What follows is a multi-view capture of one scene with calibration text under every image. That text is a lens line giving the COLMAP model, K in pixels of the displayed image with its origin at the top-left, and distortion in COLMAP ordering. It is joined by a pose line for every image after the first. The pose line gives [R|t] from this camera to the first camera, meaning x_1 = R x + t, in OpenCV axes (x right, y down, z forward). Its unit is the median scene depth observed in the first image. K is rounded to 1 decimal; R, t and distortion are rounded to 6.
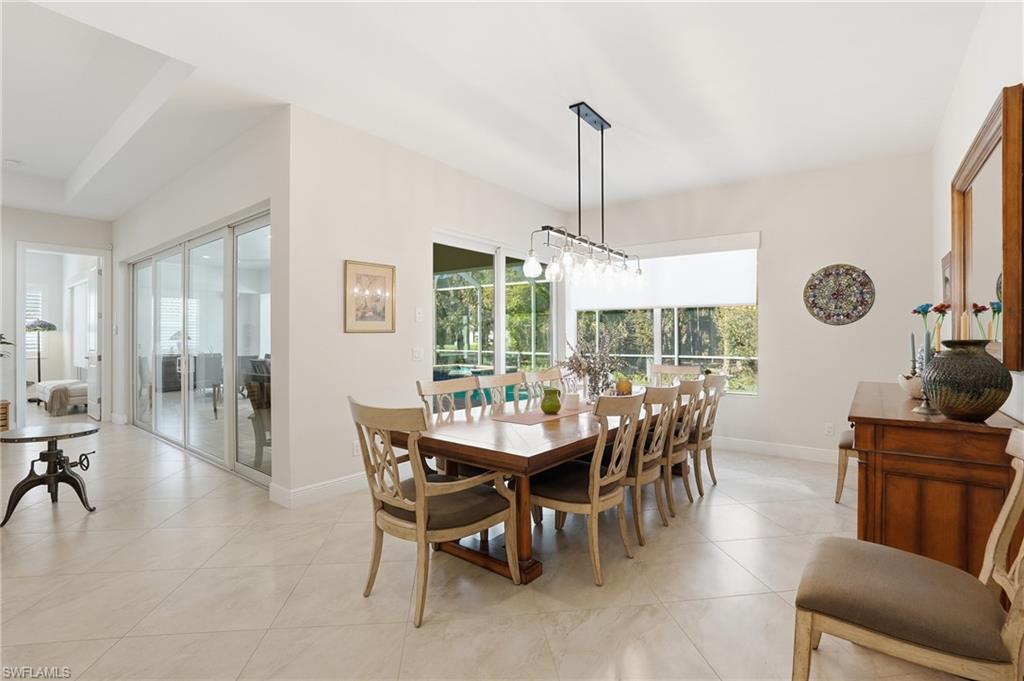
lens RADIAL K [[475.8, 0, 513.4], [0, 475.8, 338.3], [0, 0, 1]] dist [-0.069335, 0.024063]
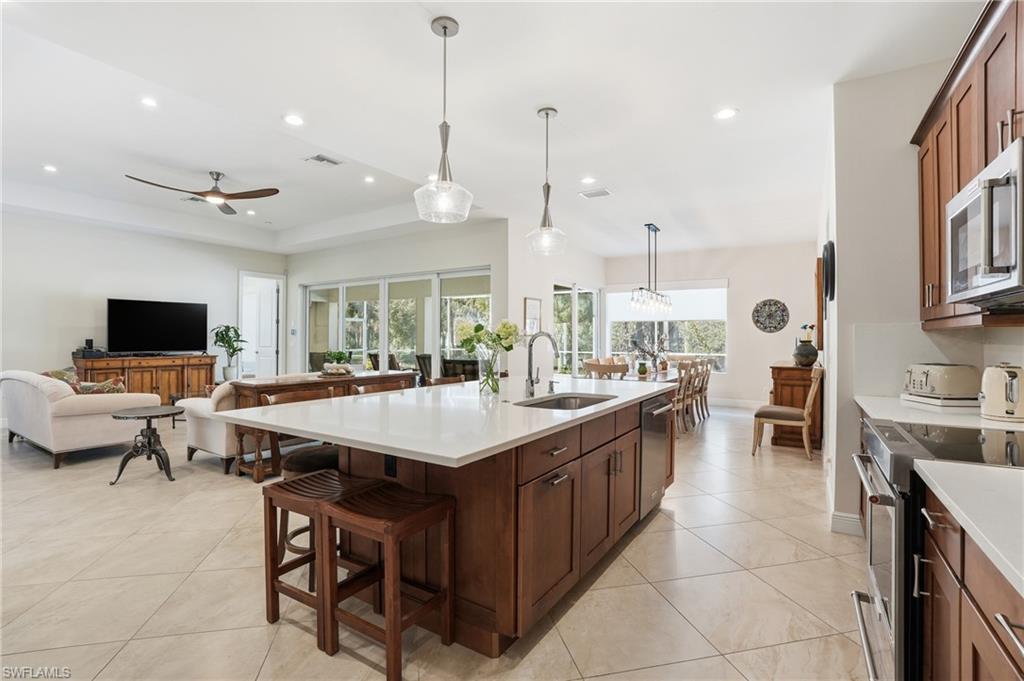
lens RADIAL K [[475.8, 0, 513.4], [0, 475.8, 338.3], [0, 0, 1]] dist [-0.069335, 0.024063]
pose [[0.995352, 0.003816, 0.096230, -0.496760], [-0.003612, 0.999991, -0.002291, 0.002133], [-0.096237, 0.001933, 0.995357, -0.755924]]
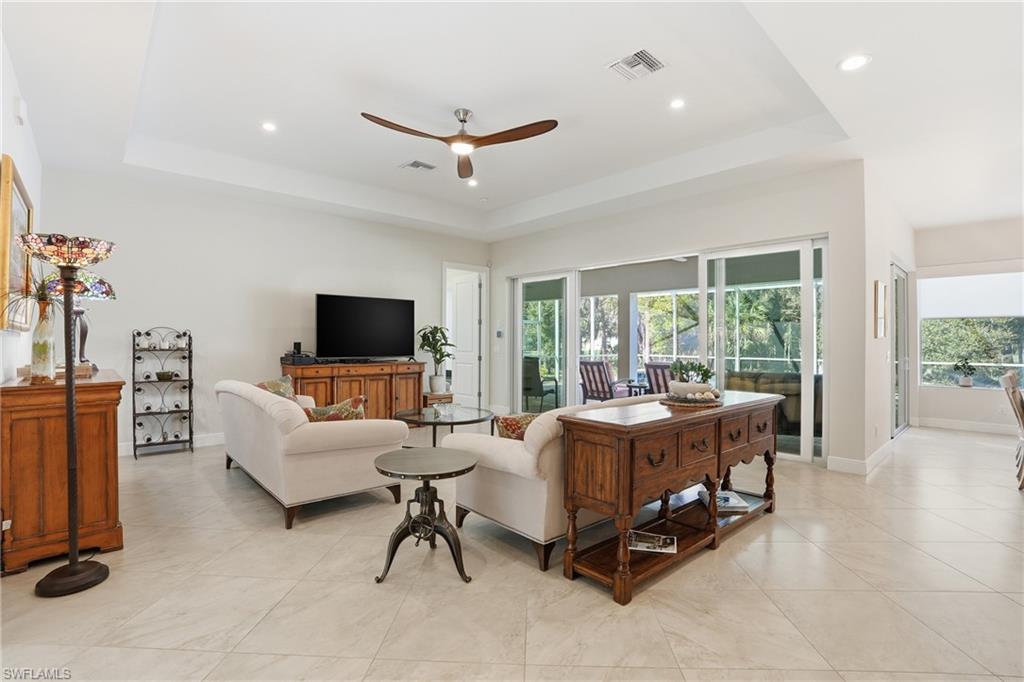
lens RADIAL K [[482.0, 0, 512.7], [0, 482.0, 344.7], [0, 0, 1]] dist [-0.073915, 0.025653]
pose [[0.984871, 0.004937, -0.173217, -0.924816], [-0.004546, 0.999986, 0.002657, 0.007269], [0.173228, -0.001829, 0.984880, -0.327103]]
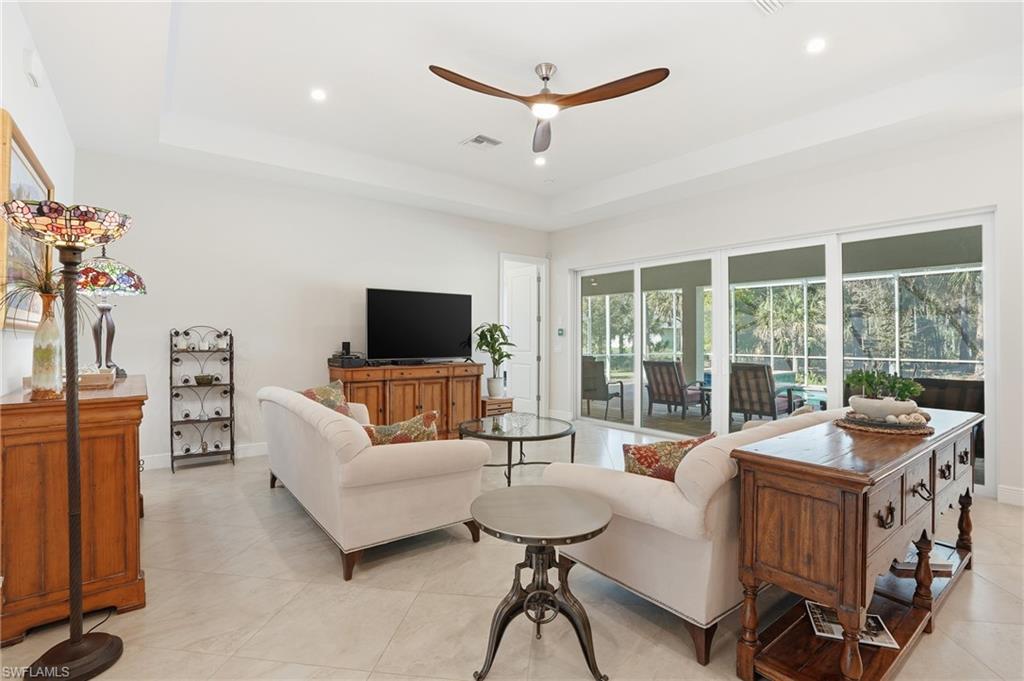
lens RADIAL K [[484.1, 0, 512.0], [0, 484.1, 340.5], [0, 0, 1]] dist [-0.074177, 0.025149]
pose [[0.969188, 0.002815, -0.246307, -1.045377], [-0.002906, 0.999996, -0.000004, 0.001451], [0.246306, 0.000720, 0.969192, -0.192469]]
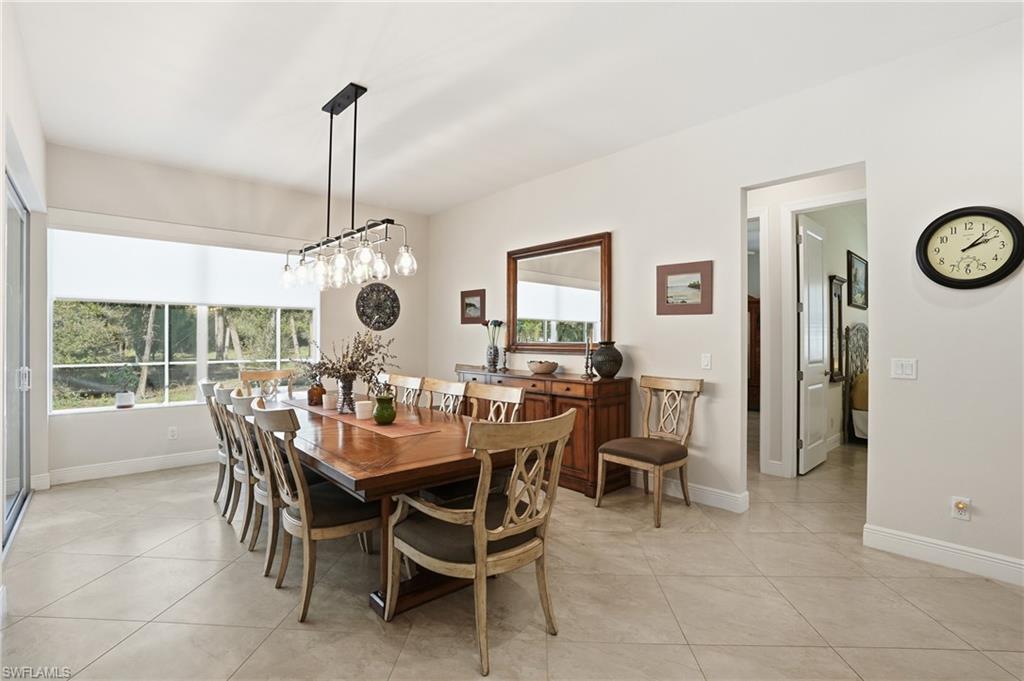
lens RADIAL K [[475.8, 0, 513.4], [0, 475.8, 338.3], [0, 0, 1]] dist [-0.069335, 0.024063]
pose [[0.185447, 0.001448, 0.982653, -0.534971], [0.002642, 0.999995, -0.001973, -0.003085], [-0.982651, 0.002962, 0.185443, 0.400560]]
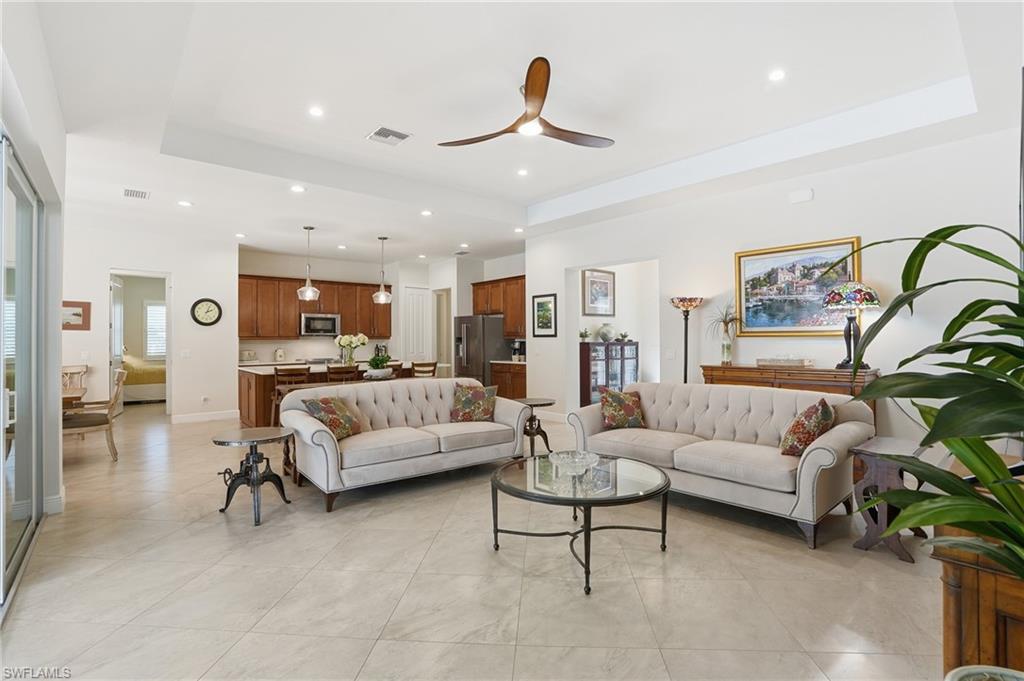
lens RADIAL K [[475.8, 0, 513.4], [0, 475.8, 338.3], [0, 0, 1]] dist [-0.069335, 0.024063]
pose [[-0.979869, 0.007510, 0.199502, -1.318380], [0.007904, 0.999968, 0.001182, -0.010836], [-0.199487, 0.002735, -0.979897, 1.387040]]
